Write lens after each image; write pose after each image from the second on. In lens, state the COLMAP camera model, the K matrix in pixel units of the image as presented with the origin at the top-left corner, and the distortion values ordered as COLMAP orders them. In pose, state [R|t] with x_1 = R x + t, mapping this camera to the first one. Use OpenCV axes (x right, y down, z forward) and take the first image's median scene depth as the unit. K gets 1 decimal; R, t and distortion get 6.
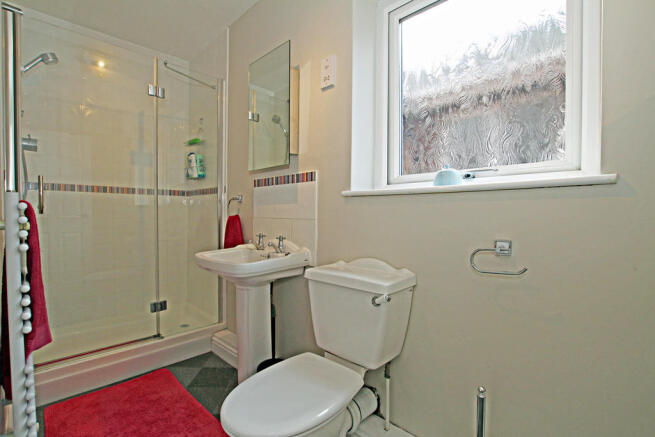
lens RADIAL K [[308.7, 0, 324.1], [0, 308.7, 222.9], [0, 0, 1]] dist [-0.003887, -0.000375]
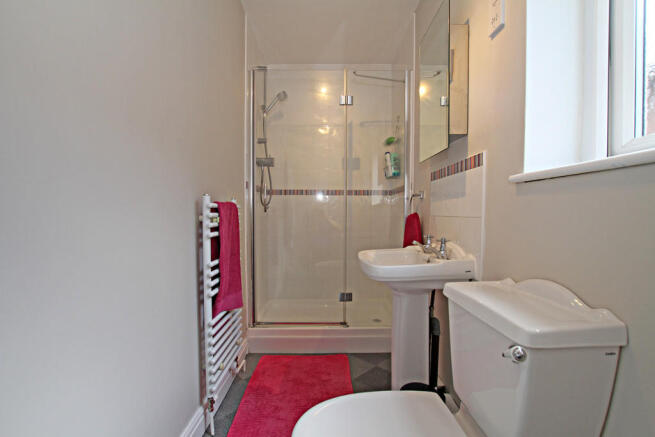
lens RADIAL K [[308.7, 0, 324.1], [0, 308.7, 222.9], [0, 0, 1]] dist [-0.003887, -0.000375]
pose [[0.710510, 0.015727, -0.703511, 0.197411], [-0.014037, 0.999868, 0.008175, 0.000589], [0.703547, 0.004067, 0.710637, 0.186483]]
